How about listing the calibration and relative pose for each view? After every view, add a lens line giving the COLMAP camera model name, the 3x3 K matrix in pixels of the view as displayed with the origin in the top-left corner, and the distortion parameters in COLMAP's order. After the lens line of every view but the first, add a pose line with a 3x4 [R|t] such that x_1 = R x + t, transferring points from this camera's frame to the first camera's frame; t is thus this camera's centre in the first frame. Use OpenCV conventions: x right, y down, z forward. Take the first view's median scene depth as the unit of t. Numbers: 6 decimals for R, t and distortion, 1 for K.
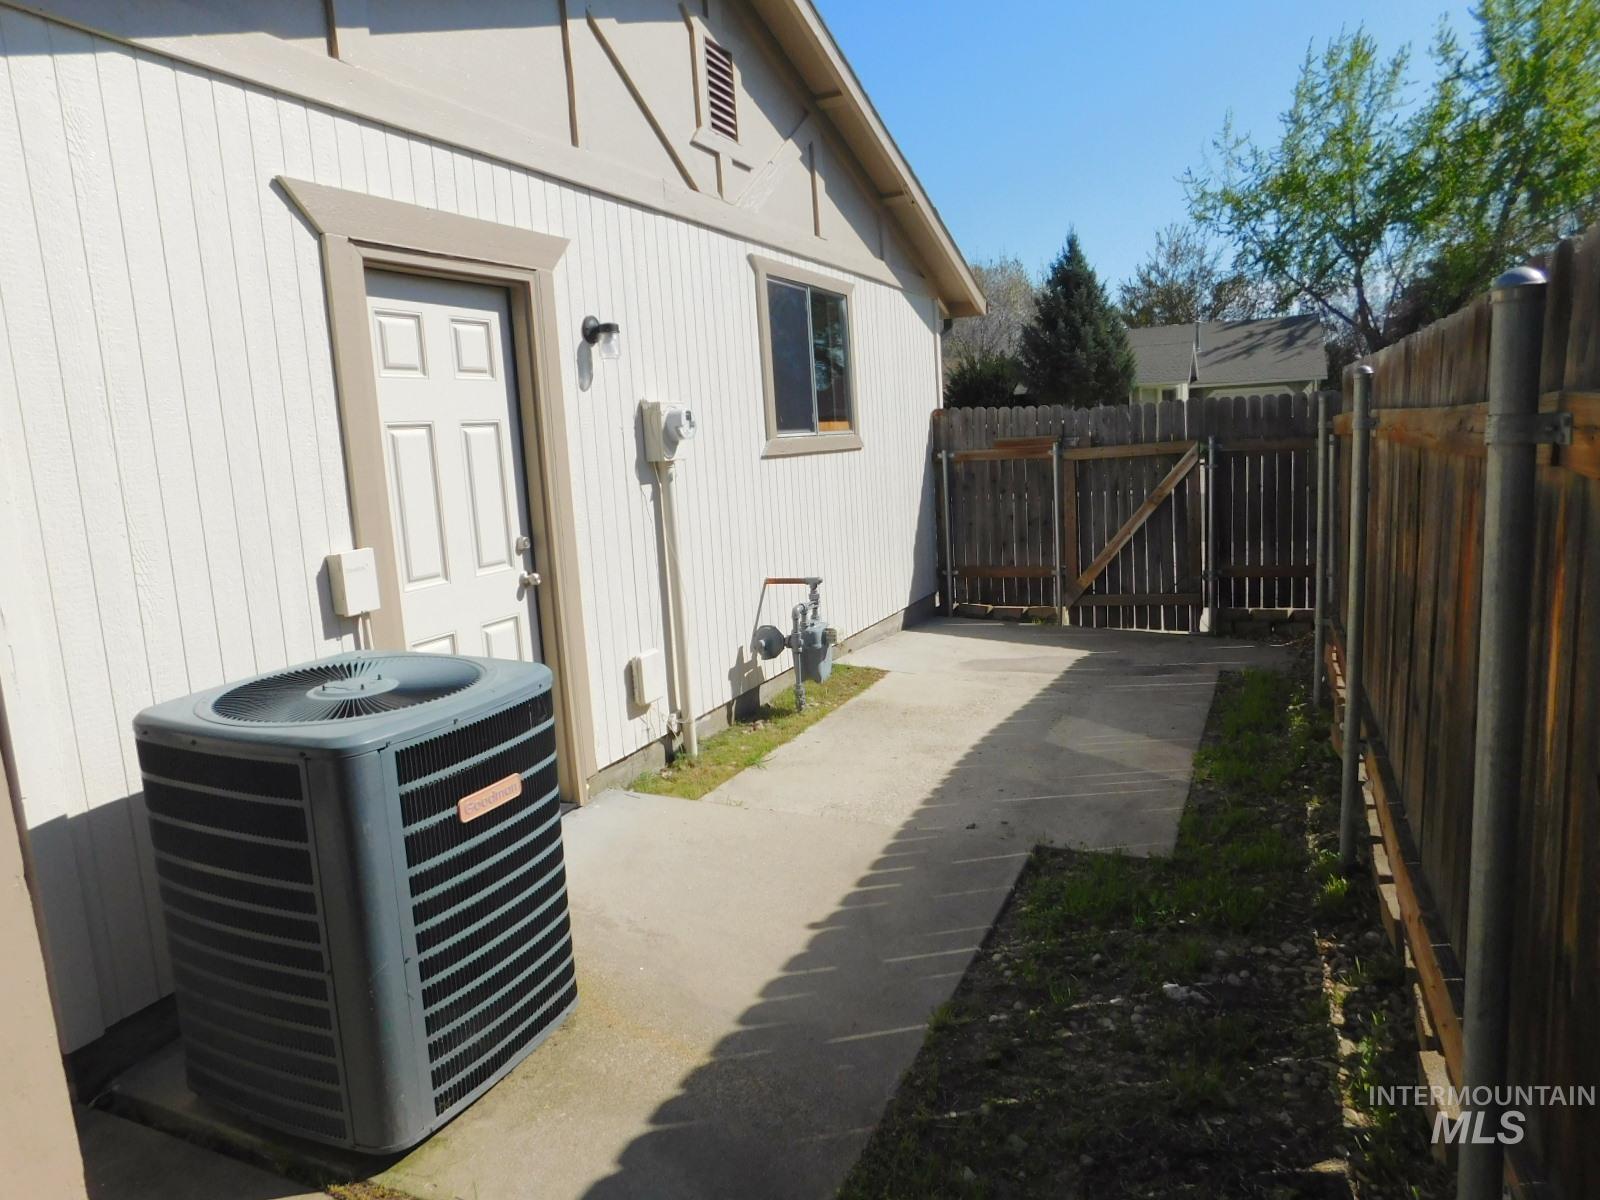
lens RADIAL K [[1052.6, 0, 789.5], [0, 1052.6, 600.8], [0, 0, 1]] dist [-0.068524, 0.046367]
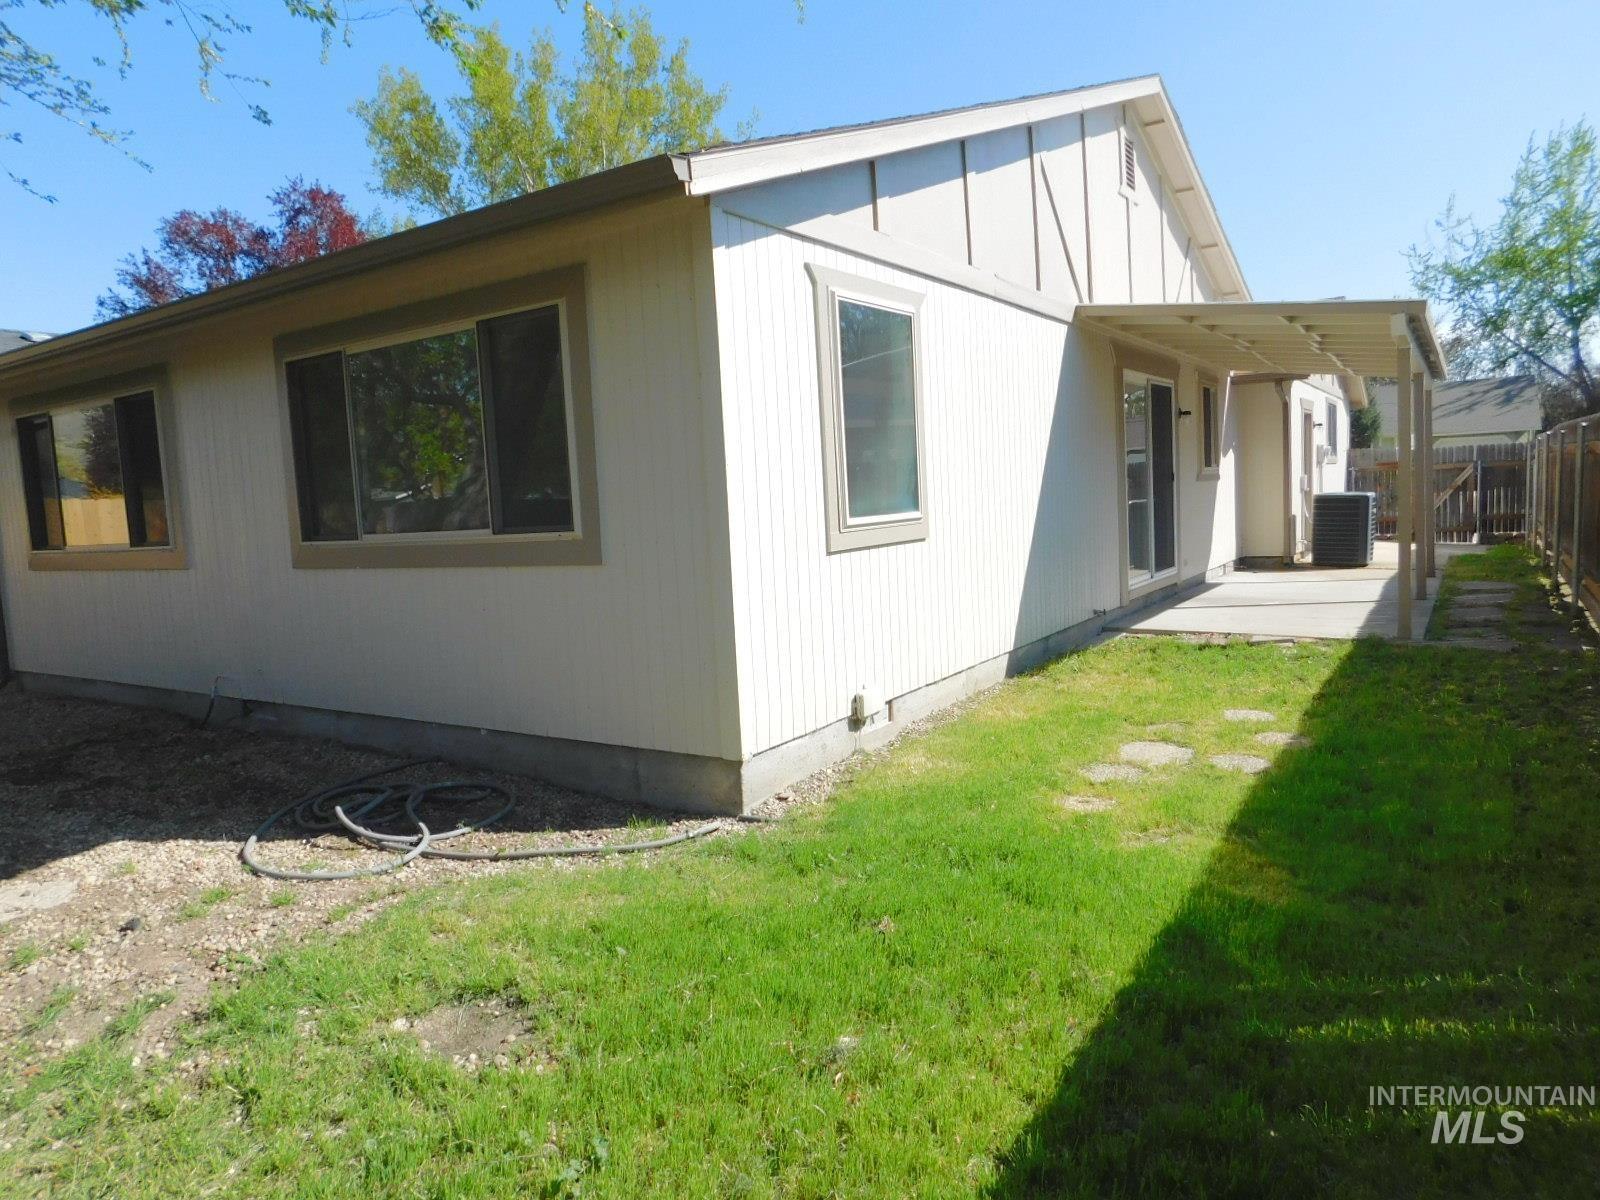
lens RADIAL K [[1052.6, 0, 791.5], [0, 1052.6, 599.1], [0, 0, 1]] dist [-0.068524, 0.046367]
pose [[0.987746, 0.034007, -0.152320, -0.111741], [-0.040054, 0.998519, -0.036808, 0.044026], [0.150843, 0.042458, 0.987646, -0.222180]]
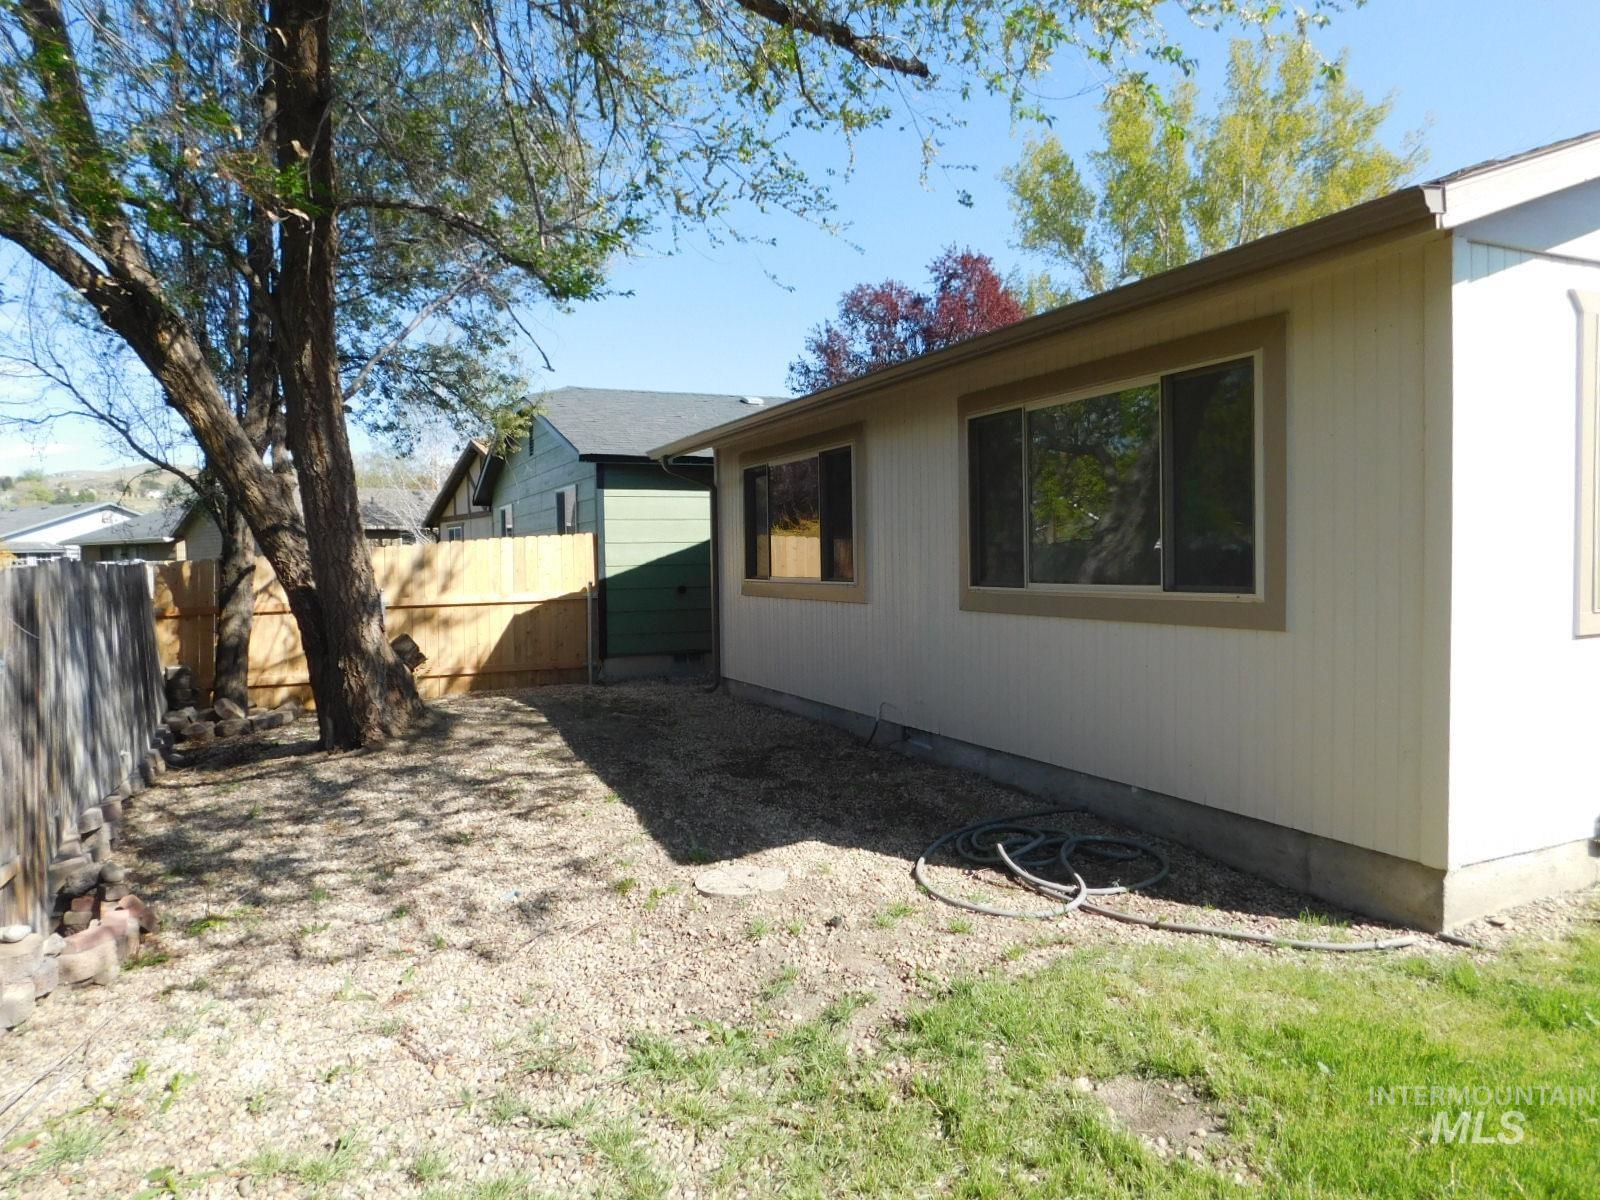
lens RADIAL K [[1052.6, 0, 795.8], [0, 1052.6, 604.8], [0, 0, 1]] dist [-0.068524, 0.046367]
pose [[0.751658, 0.086494, -0.653857, -0.144860], [-0.134759, 0.990591, -0.023877, 0.041093], [0.645639, 0.106060, 0.756242, -0.234600]]
